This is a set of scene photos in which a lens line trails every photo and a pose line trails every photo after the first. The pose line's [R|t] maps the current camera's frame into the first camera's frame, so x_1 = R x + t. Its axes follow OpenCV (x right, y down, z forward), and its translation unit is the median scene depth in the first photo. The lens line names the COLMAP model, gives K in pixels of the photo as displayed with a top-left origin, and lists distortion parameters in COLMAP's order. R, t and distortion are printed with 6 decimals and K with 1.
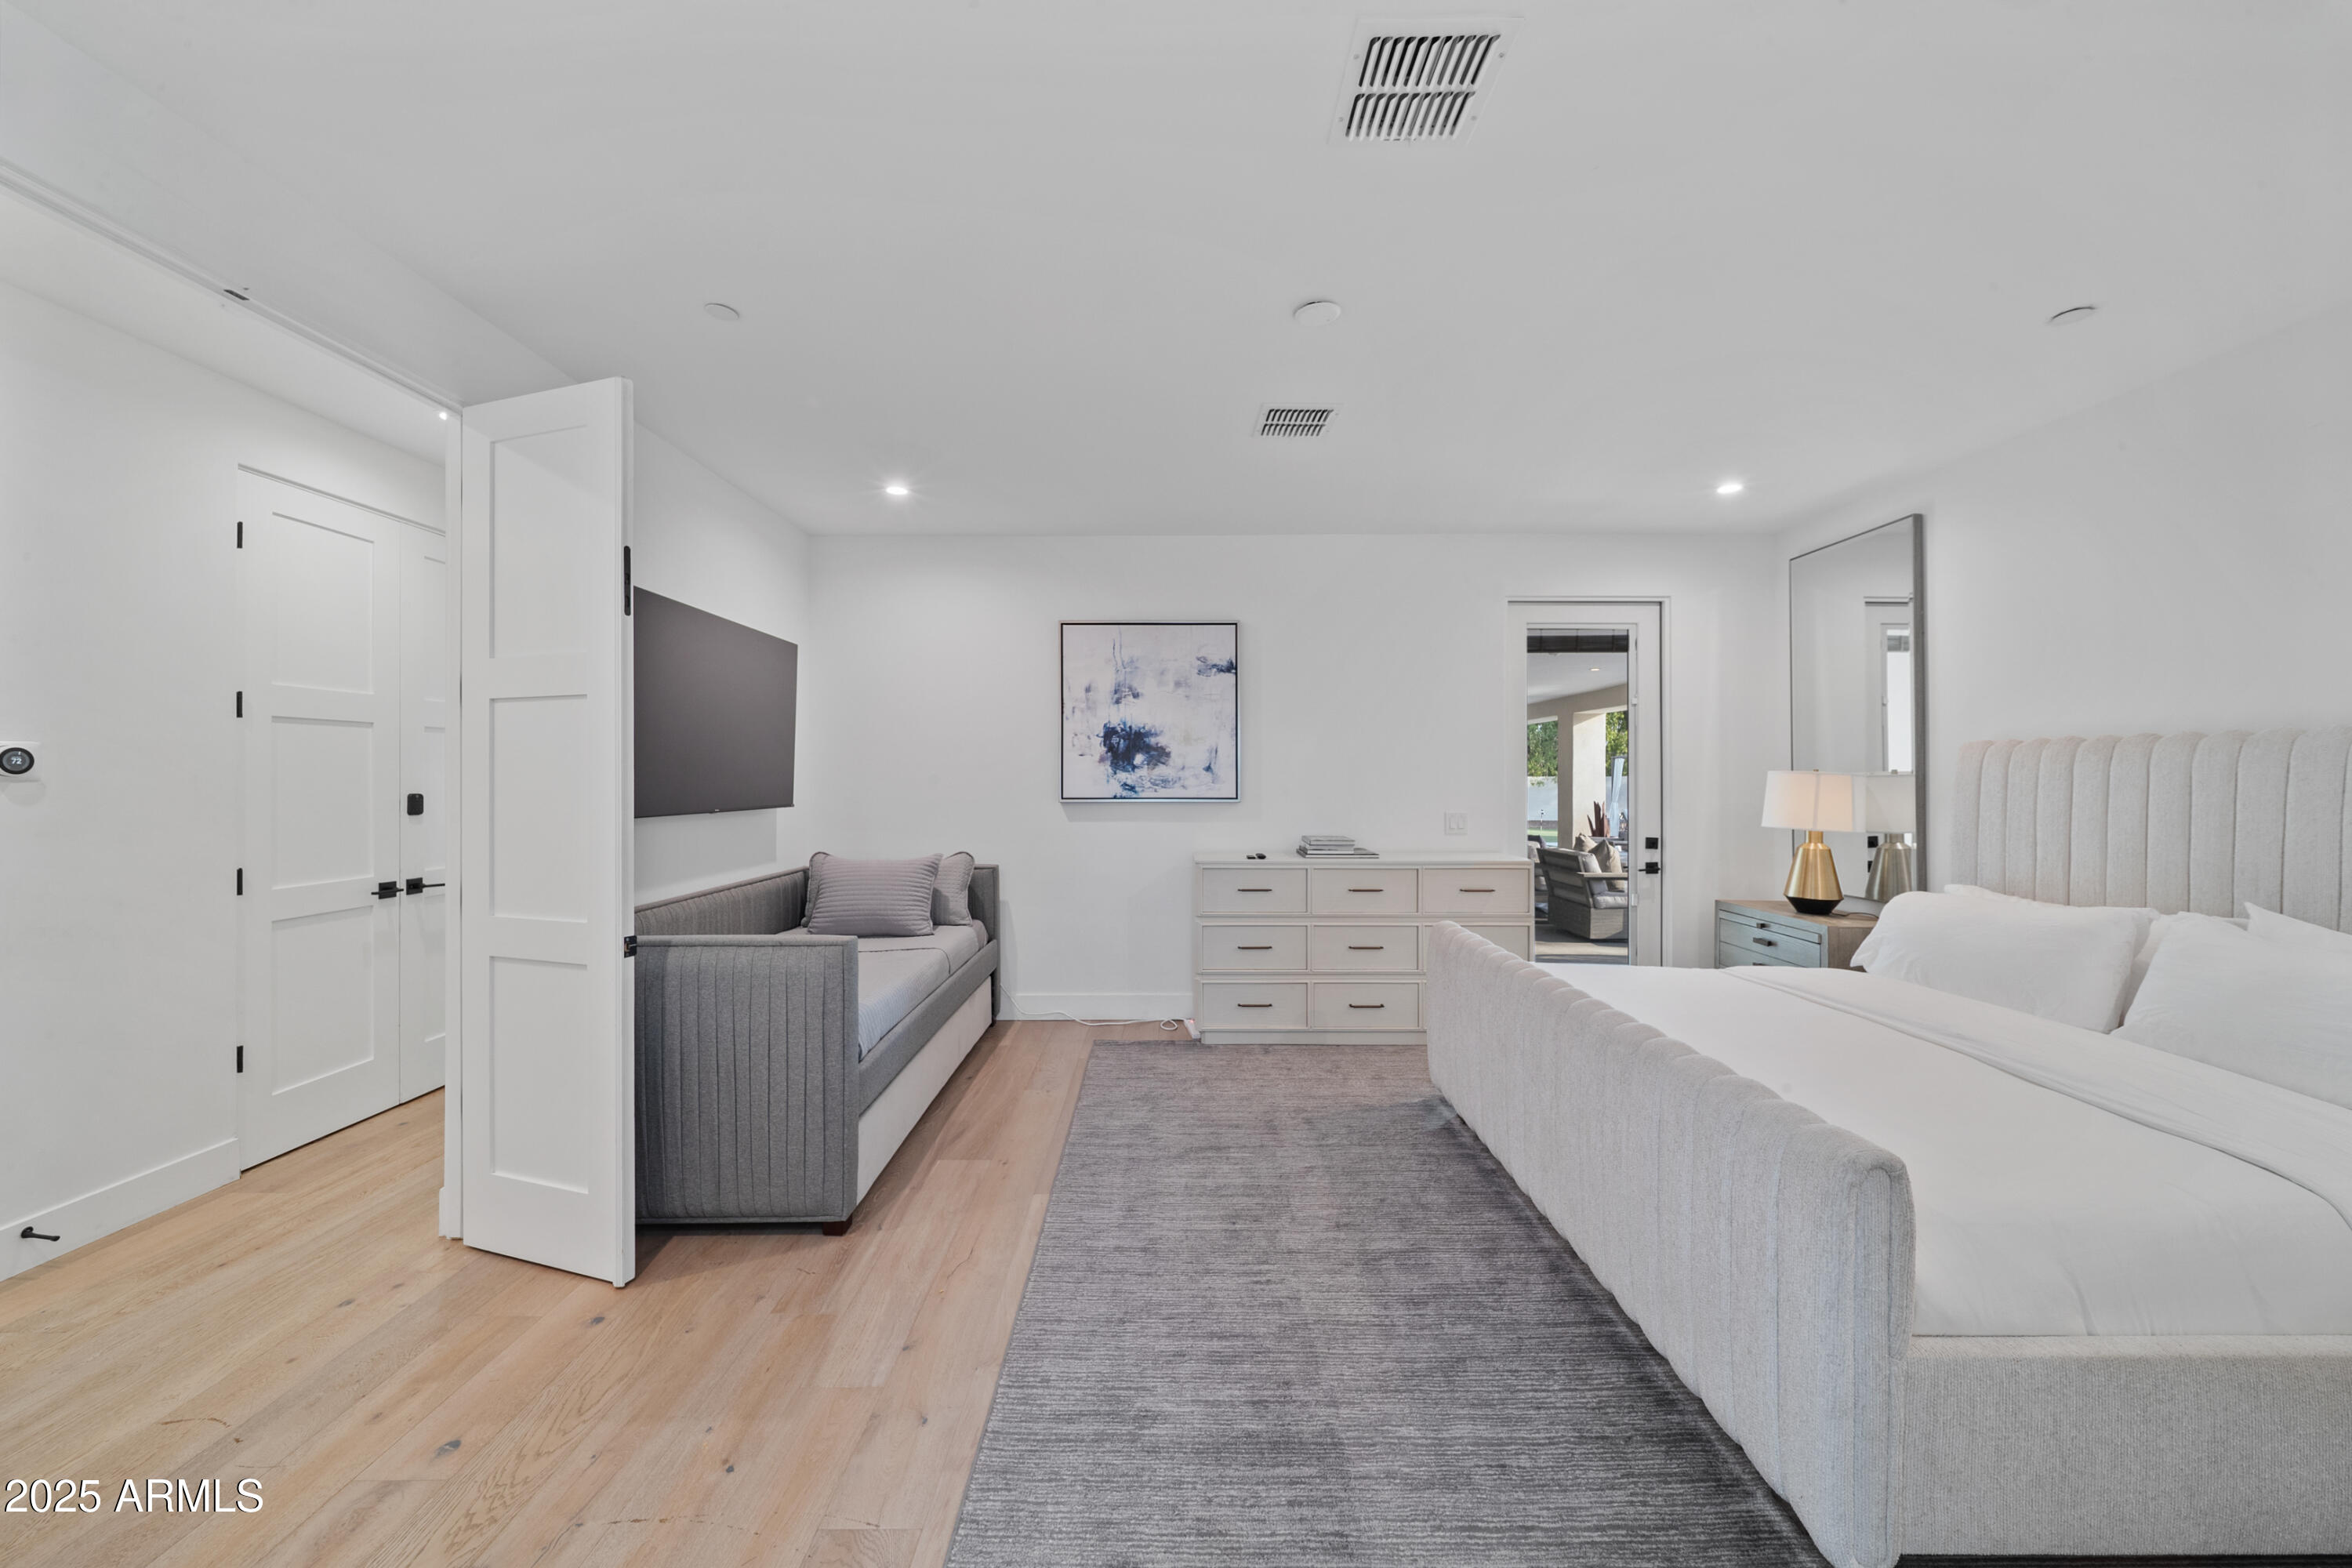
lens RADIAL K [[828.2, 0, 1176.4], [0, 828.2, 782.3], [0, 0, 1]] dist [0.001796, -0.001480]
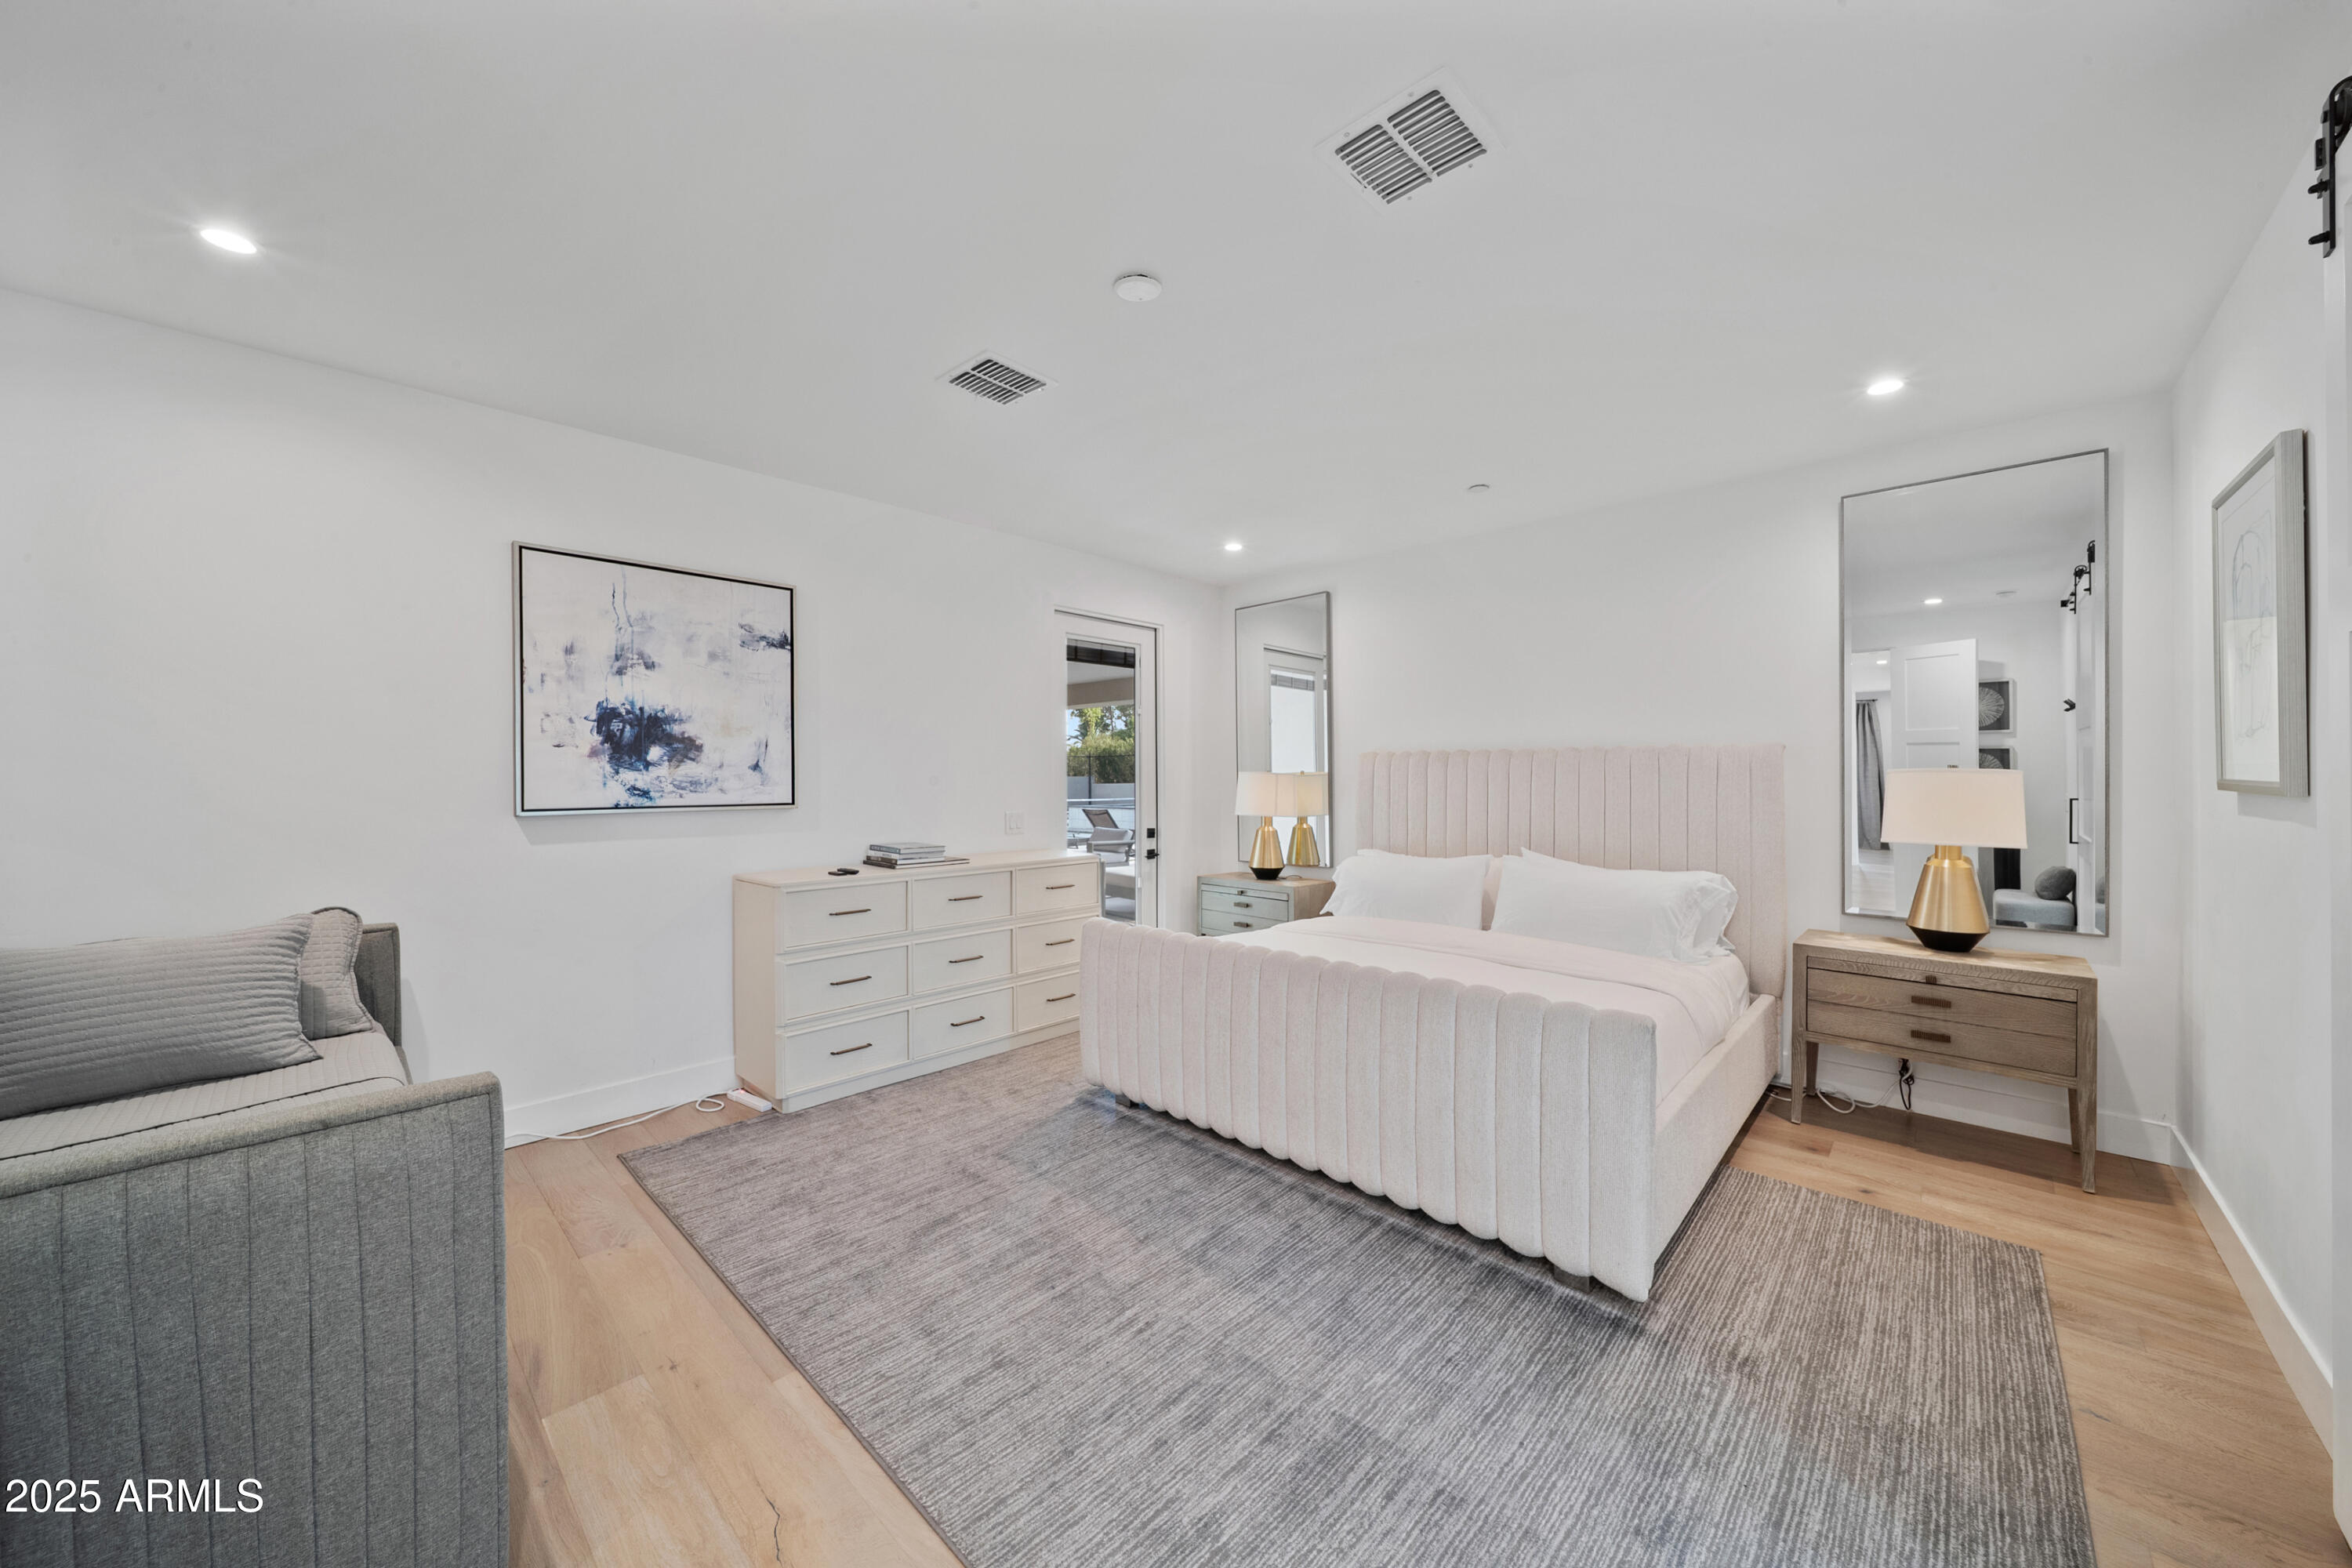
lens RADIAL K [[828.2, 0, 1176.5], [0, 828.2, 781.5], [0, 0, 1]] dist [0.001796, -0.001480]
pose [[0.691880, -0.005641, 0.721990, -0.340798], [0.006783, 0.999976, 0.001313, -0.001372], [-0.721980, 0.003989, 0.691902, 0.217556]]
